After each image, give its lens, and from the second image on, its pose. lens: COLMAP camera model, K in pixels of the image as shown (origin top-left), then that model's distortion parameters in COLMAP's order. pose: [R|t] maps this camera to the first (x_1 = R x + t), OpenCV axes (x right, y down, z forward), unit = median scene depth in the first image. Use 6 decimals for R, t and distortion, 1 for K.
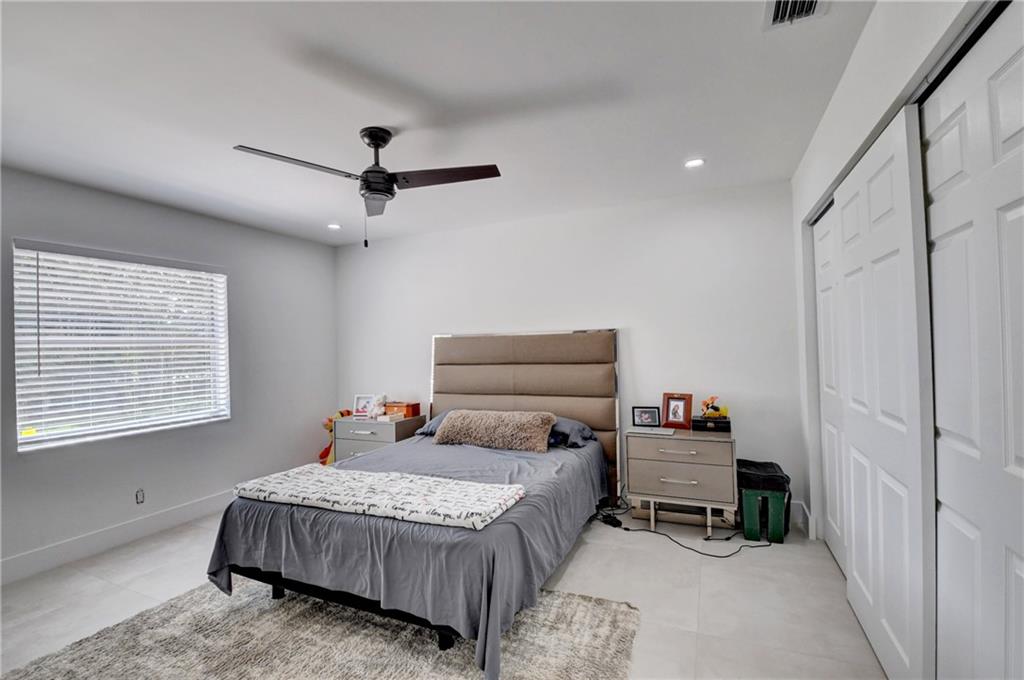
lens RADIAL K [[451.6, 0, 514.8], [0, 451.6, 340.0], [0, 0, 1]] dist [-0.006883, -0.012193]
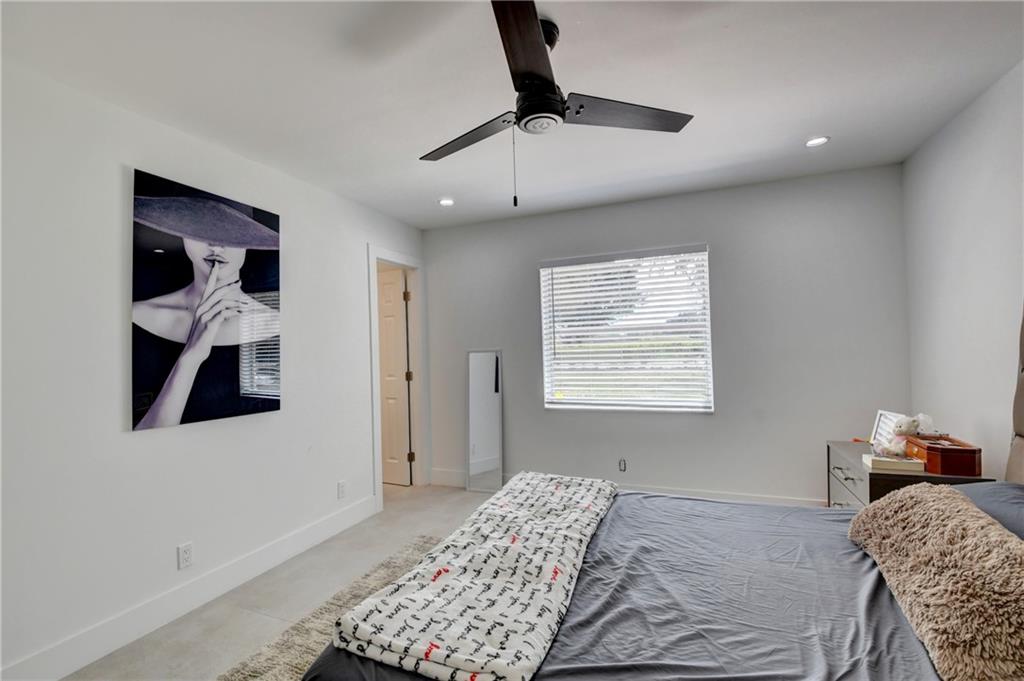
lens RADIAL K [[451.6, 0, 513.5], [0, 451.6, 341.5], [0, 0, 1]] dist [-0.006883, -0.012193]
pose [[0.011125, 0.017555, -0.999784, 0.347627], [0.043454, 0.998893, 0.018023, 0.002252], [0.998993, -0.043645, 0.010350, 0.817489]]
